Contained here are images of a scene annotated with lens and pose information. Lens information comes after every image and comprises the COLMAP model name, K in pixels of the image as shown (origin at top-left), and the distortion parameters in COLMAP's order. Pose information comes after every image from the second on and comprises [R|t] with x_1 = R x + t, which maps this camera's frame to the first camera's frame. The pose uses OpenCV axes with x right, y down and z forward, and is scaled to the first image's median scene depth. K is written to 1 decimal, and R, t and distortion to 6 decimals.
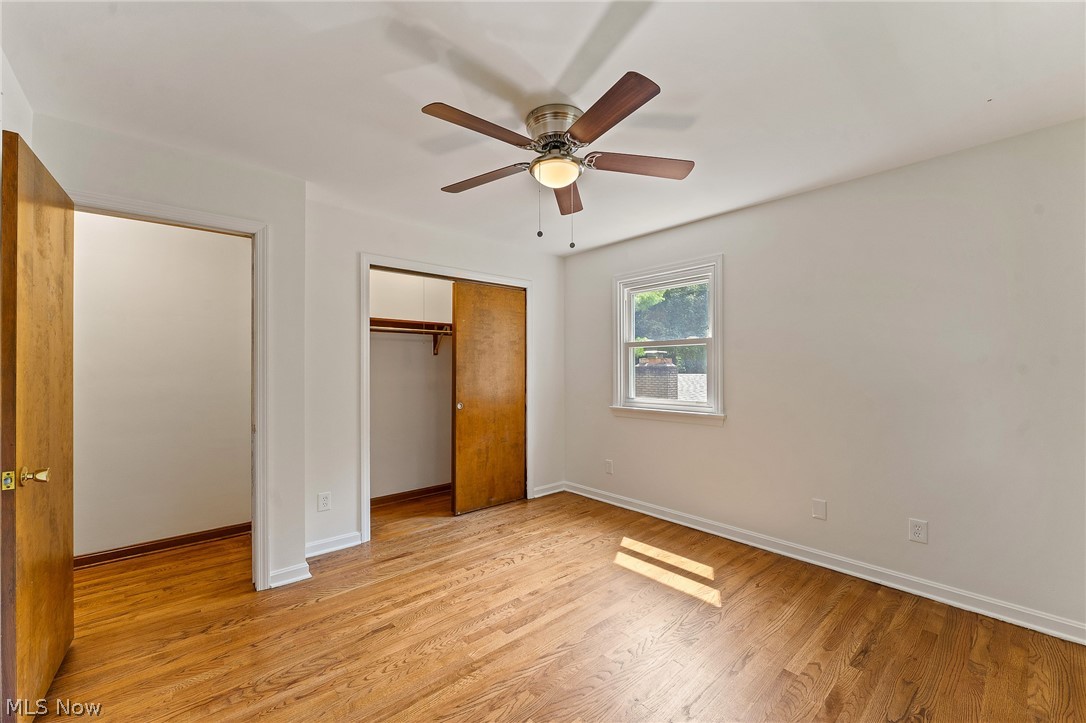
lens RADIAL K [[432.2, 0, 541.1], [0, 432.2, 363.5], [0, 0, 1]] dist [-0.000392, -0.000009]
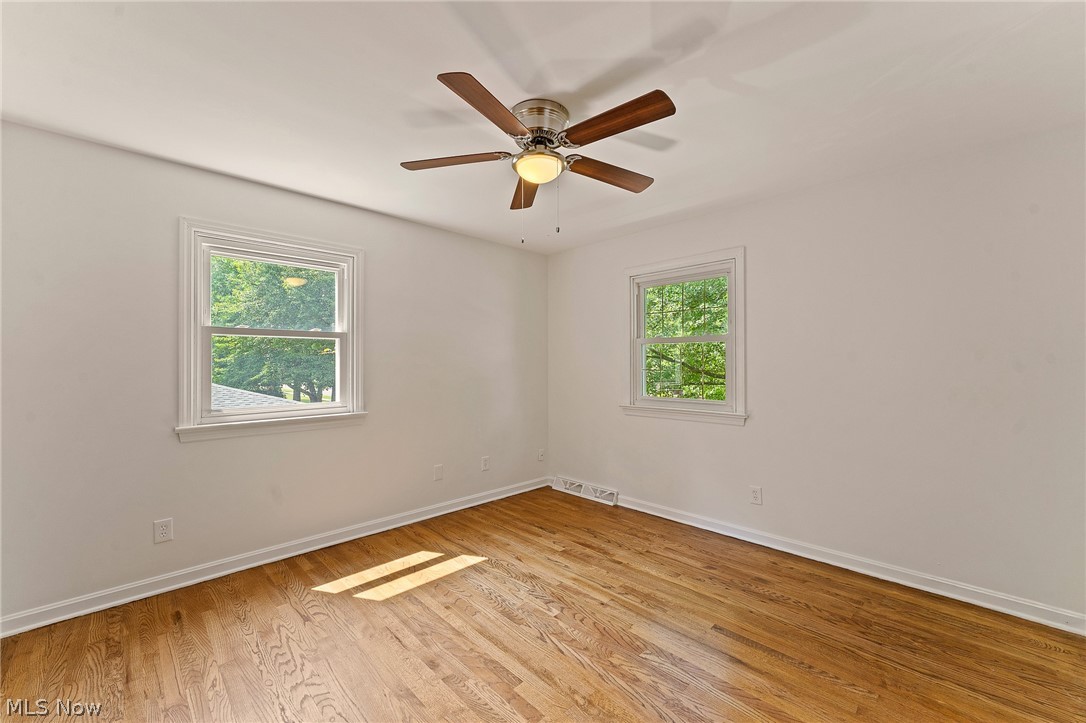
lens RADIAL K [[432.2, 0, 541.1], [0, 432.2, 363.5], [0, 0, 1]] dist [-0.000392, -0.000009]
pose [[-0.055455, 0.008377, 0.998426, -0.672125], [-0.010193, 0.999908, -0.008956, 0.012188], [-0.998409, -0.010674, -0.055364, 0.742388]]
